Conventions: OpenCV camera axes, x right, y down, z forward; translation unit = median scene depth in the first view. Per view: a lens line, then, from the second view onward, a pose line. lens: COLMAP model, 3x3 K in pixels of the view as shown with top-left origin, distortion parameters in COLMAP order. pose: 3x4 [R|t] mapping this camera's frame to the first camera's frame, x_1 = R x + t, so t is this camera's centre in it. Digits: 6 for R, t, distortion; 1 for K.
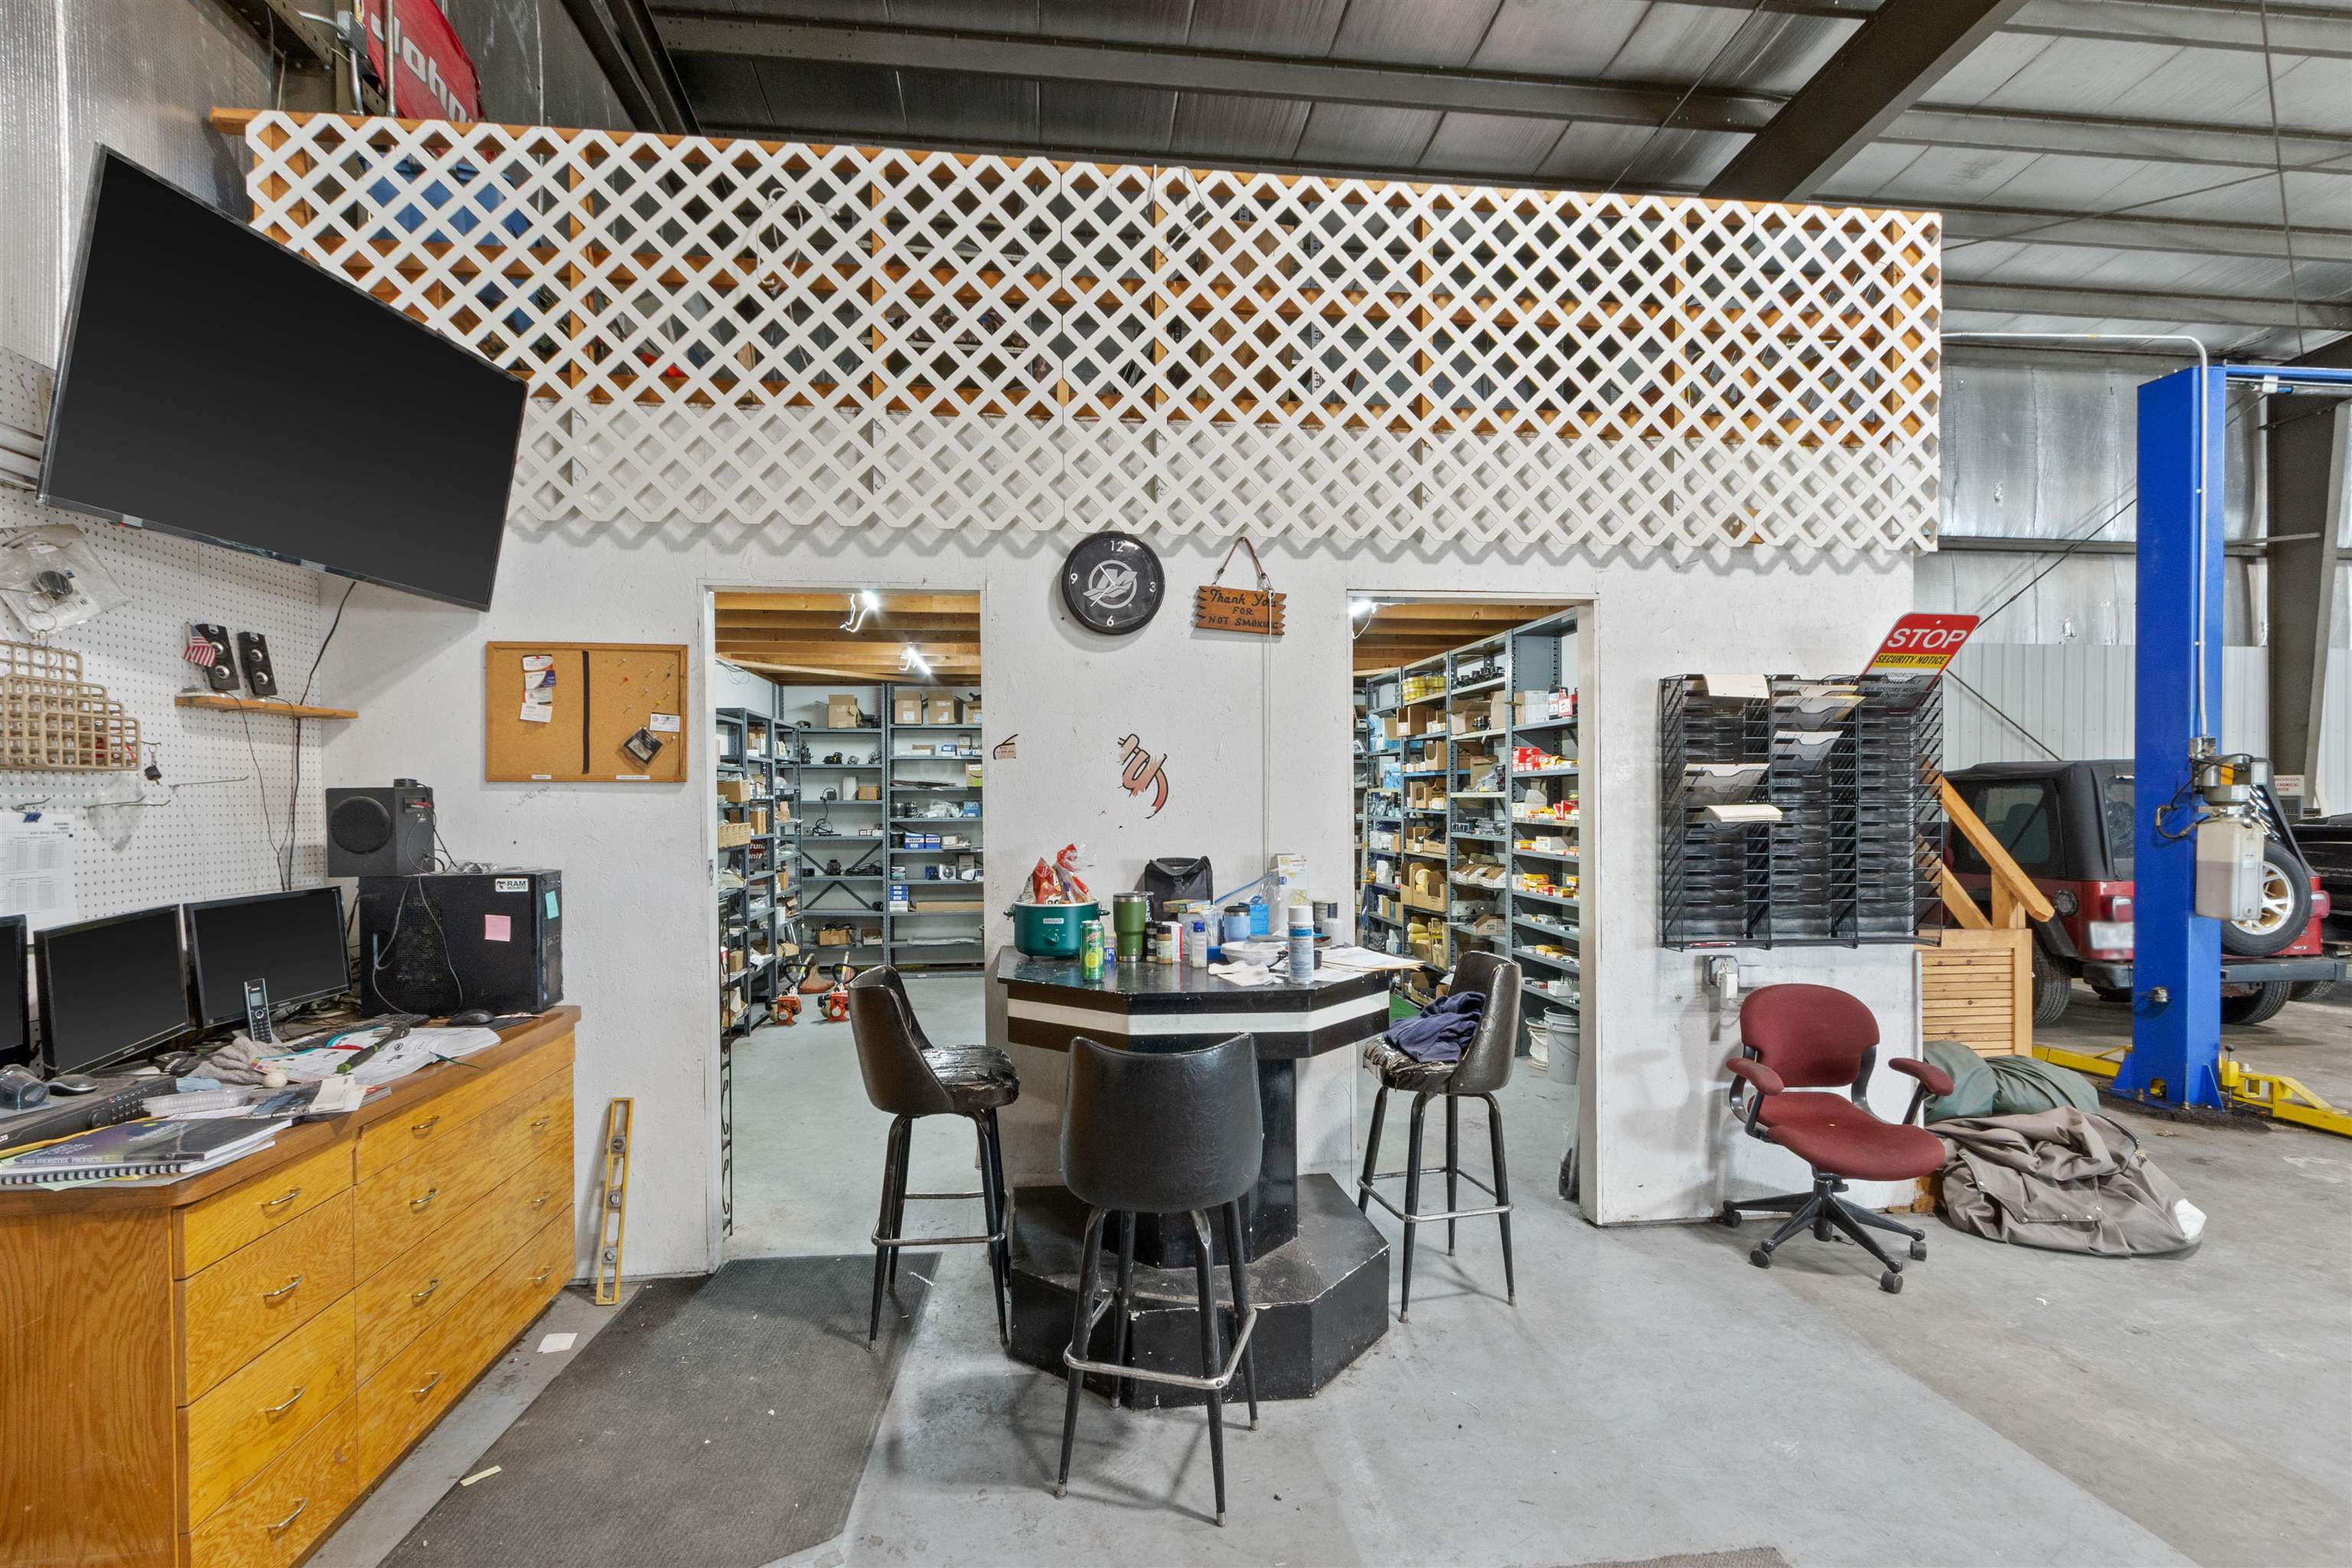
lens RADIAL K [[1097.8, 0, 1165.3], [0, 1097.8, 803.7], [0, 0, 1]] dist [-0.000195, -0.000355]
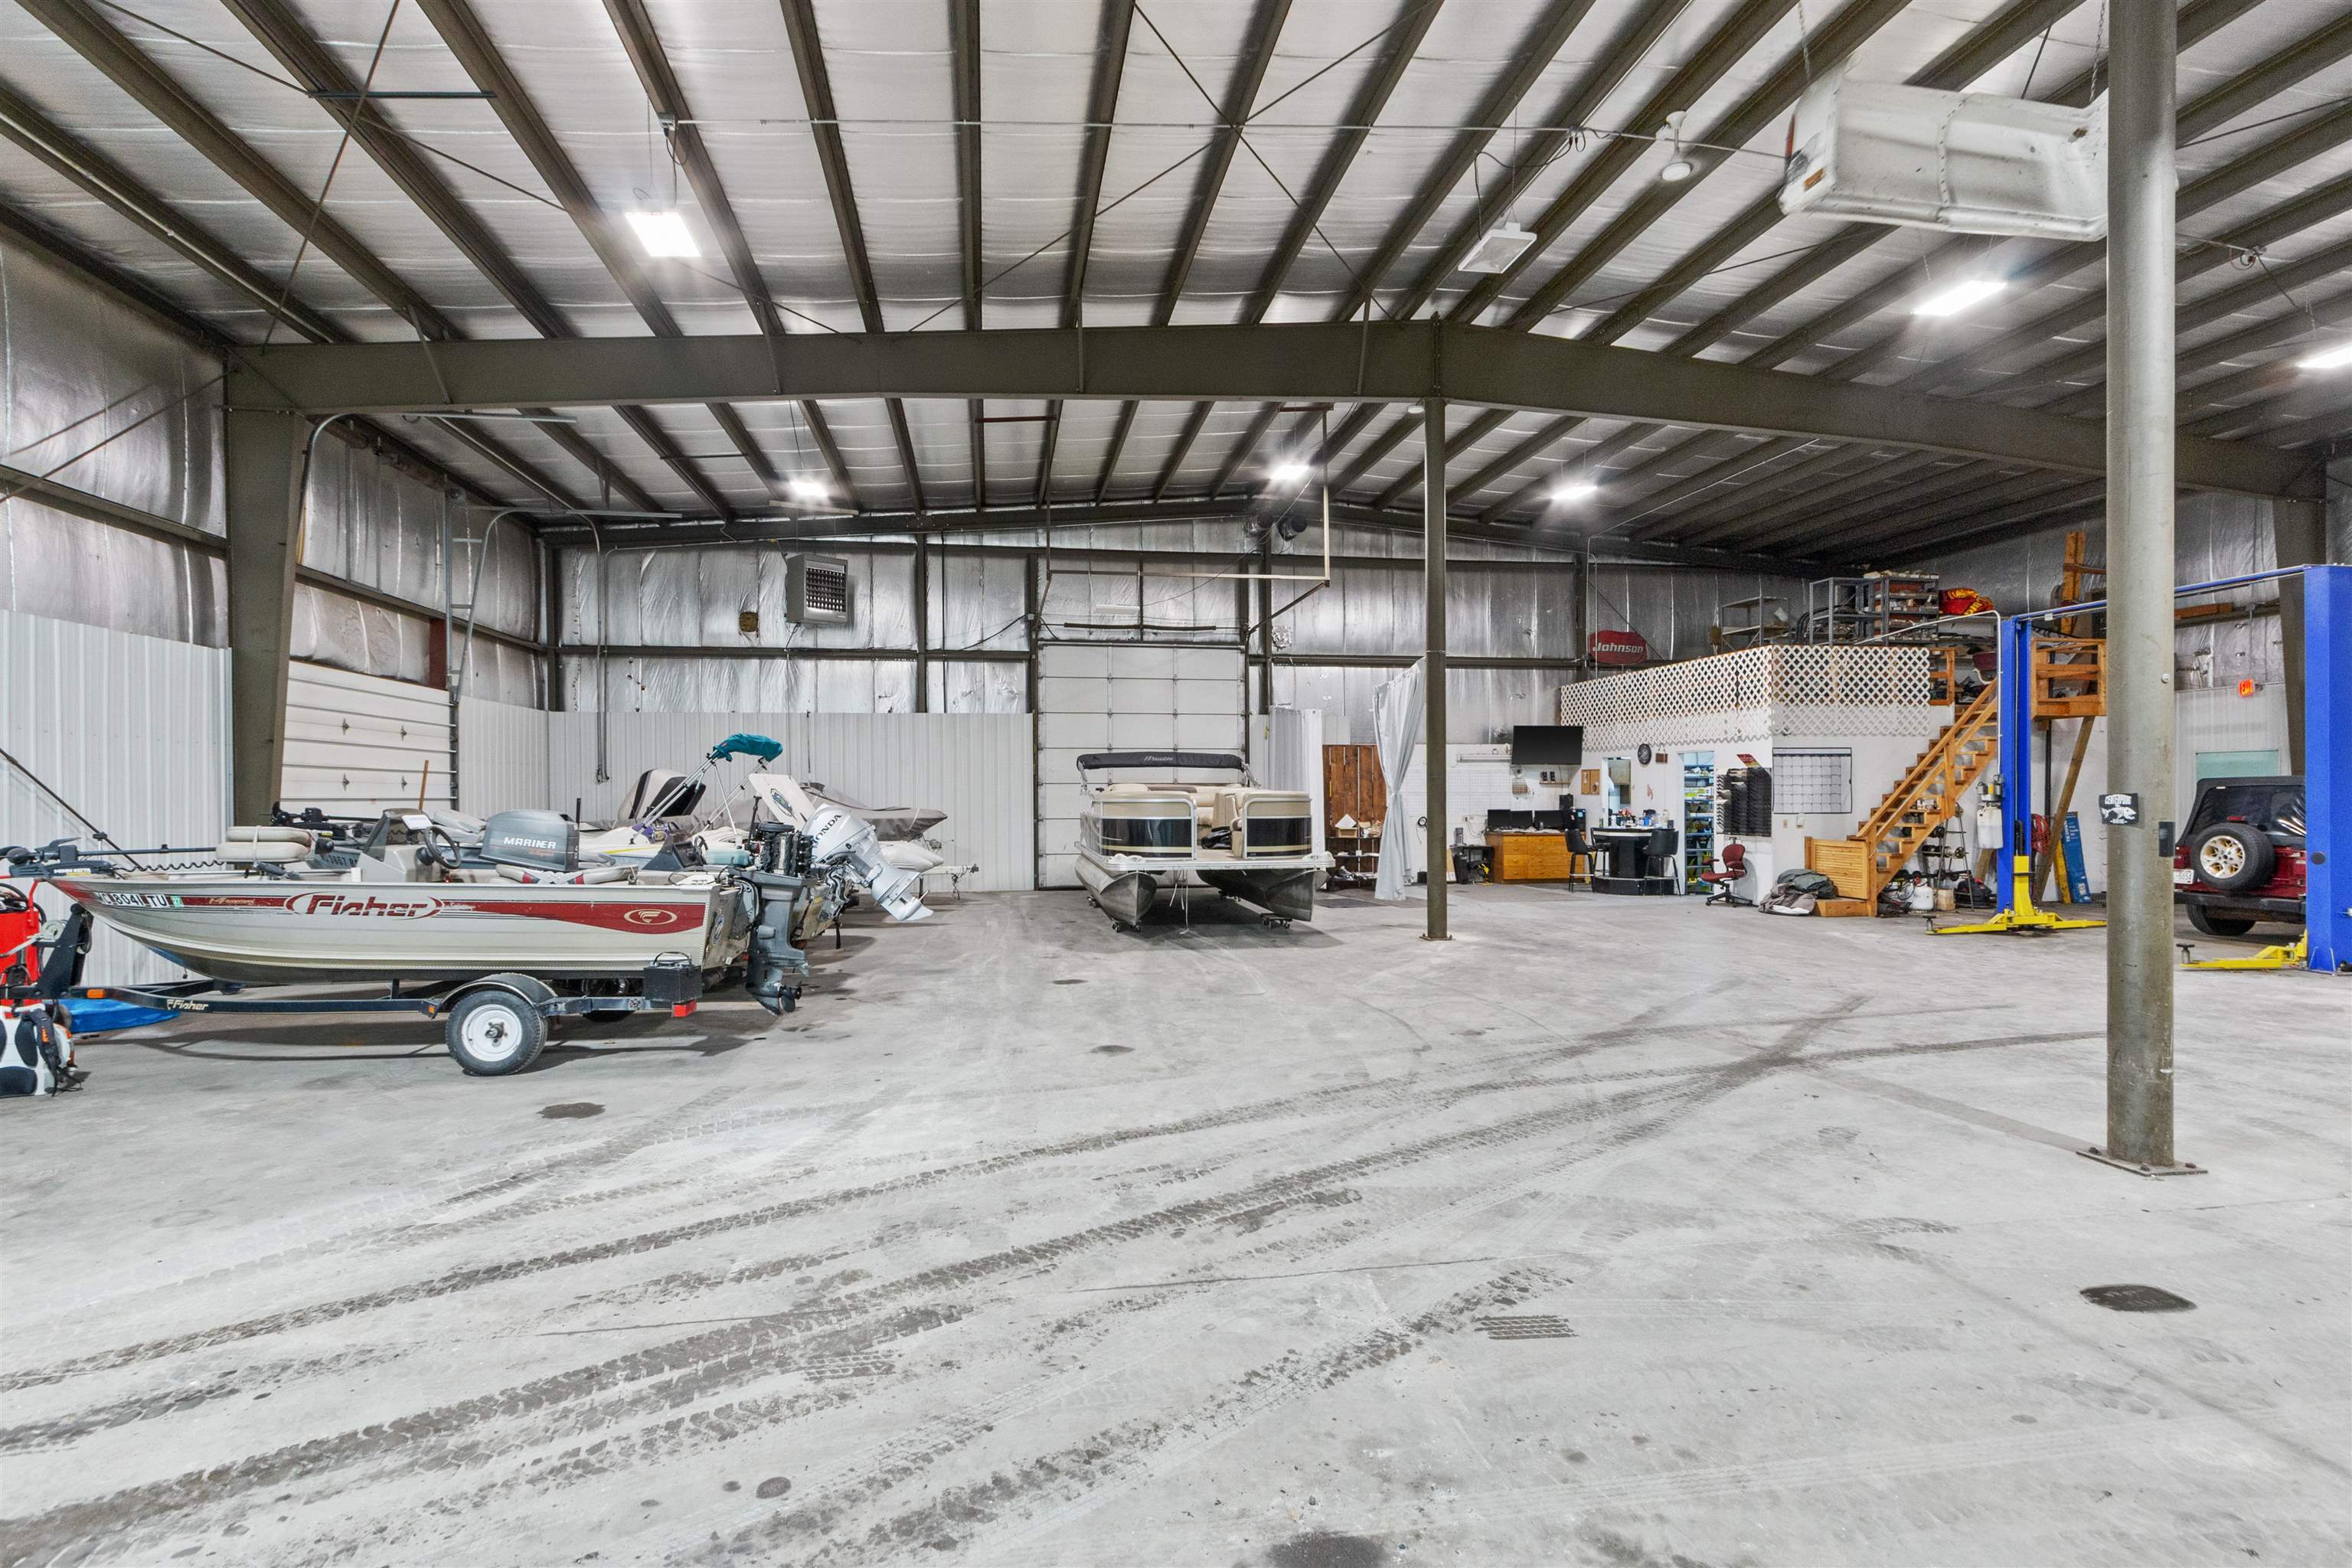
lens RADIAL K [[1097.8, 0, 1165.3], [0, 1097.8, 803.7], [0, 0, 1]] dist [-0.000195, -0.000355]
pose [[0.052306, 0.008724, -0.998593, 2.775767], [-0.004765, 0.999953, 0.008486, -0.004509], [0.998620, 0.004314, 0.052345, -0.824015]]
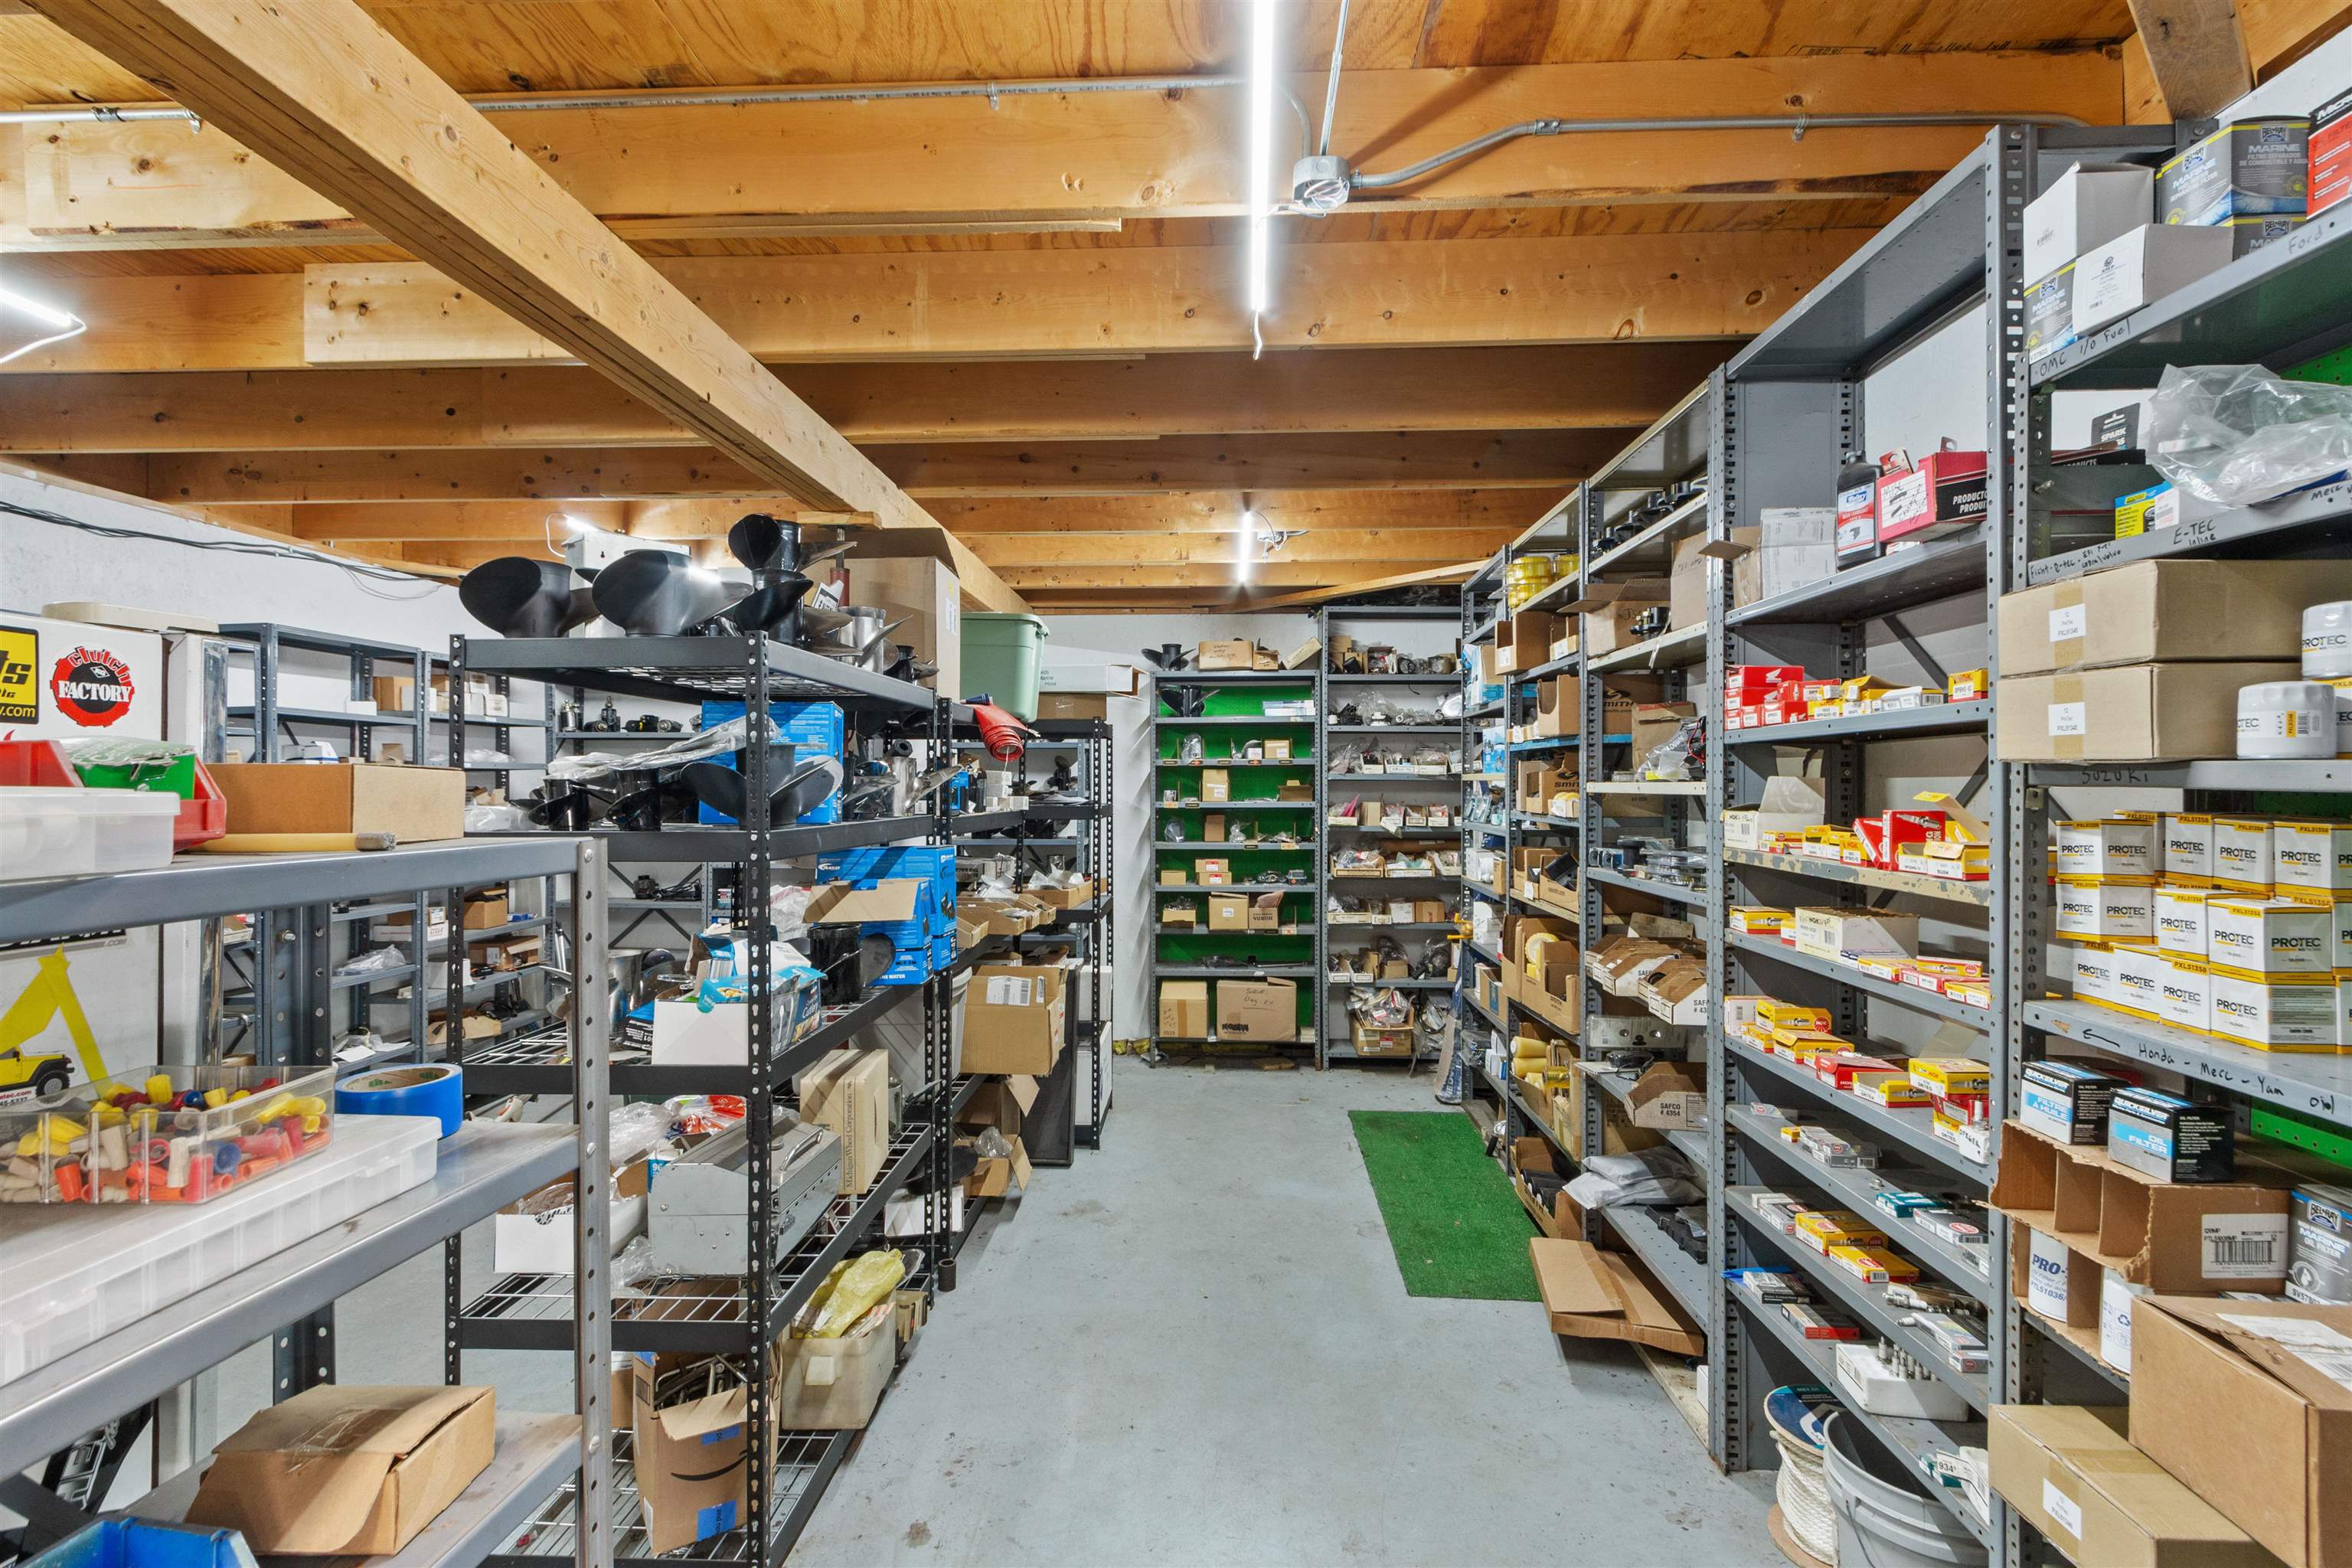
lens RADIAL K [[1108.6, 0, 1173.7], [0, 1108.6, 769.4], [0, 0, 1]] dist [0.000483, -0.000284]
pose [[0.986671, 0.005006, -0.162648, 0.191793], [-0.008081, 0.999801, -0.018254, -0.006485], [0.162524, 0.019325, 0.986515, 0.594680]]
